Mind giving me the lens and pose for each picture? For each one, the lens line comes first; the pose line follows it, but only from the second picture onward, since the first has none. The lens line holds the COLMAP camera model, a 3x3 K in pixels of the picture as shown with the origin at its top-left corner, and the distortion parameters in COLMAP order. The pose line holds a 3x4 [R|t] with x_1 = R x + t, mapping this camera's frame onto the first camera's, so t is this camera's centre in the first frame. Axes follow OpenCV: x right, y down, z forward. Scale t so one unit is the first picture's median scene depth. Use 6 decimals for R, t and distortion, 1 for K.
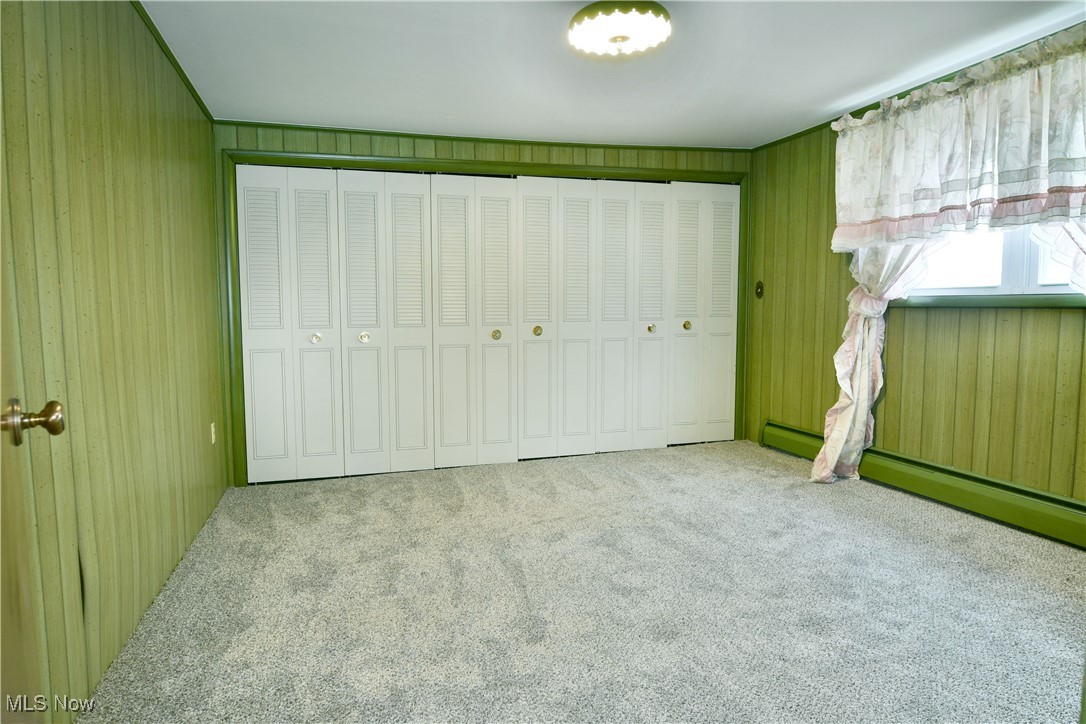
lens RADIAL K [[662.2, 0, 538.0], [0, 662.2, 362.1], [0, 0, 1]] dist [-0.015789, -0.007506]
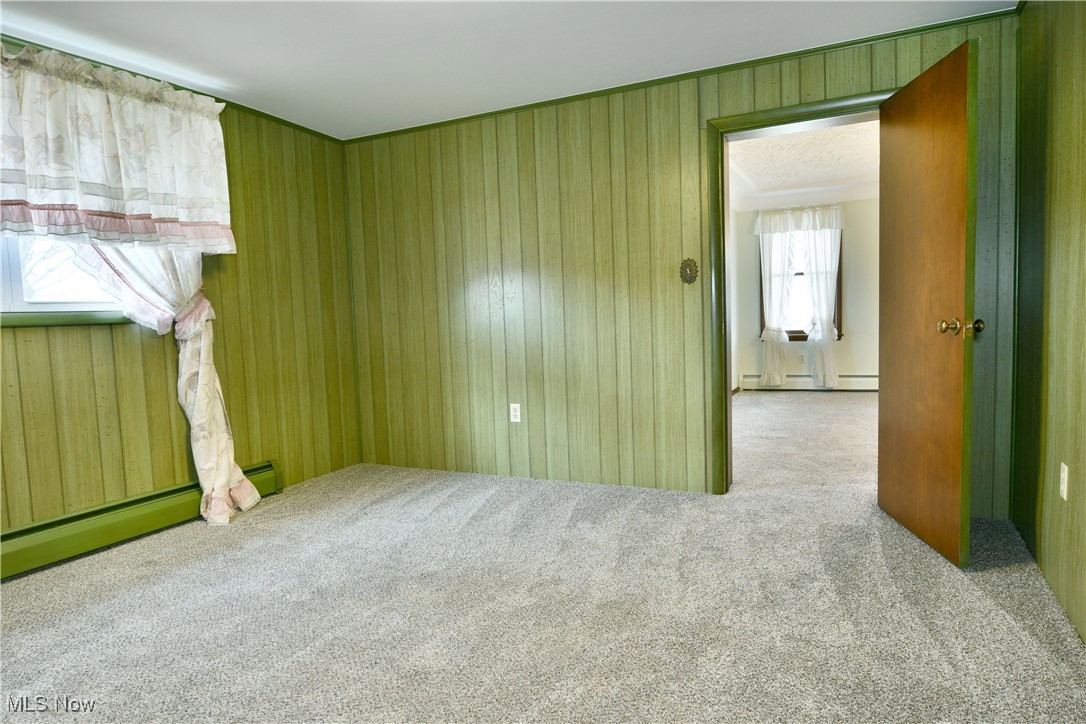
lens RADIAL K [[662.2, 0, 549.8], [0, 662.2, 359.4], [0, 0, 1]] dist [-0.015789, -0.007506]
pose [[-0.703461, -0.016312, 0.710546, -0.435936], [0.101034, 0.987289, 0.122692, -0.081223], [-0.703516, 0.158099, -0.692871, 1.195697]]
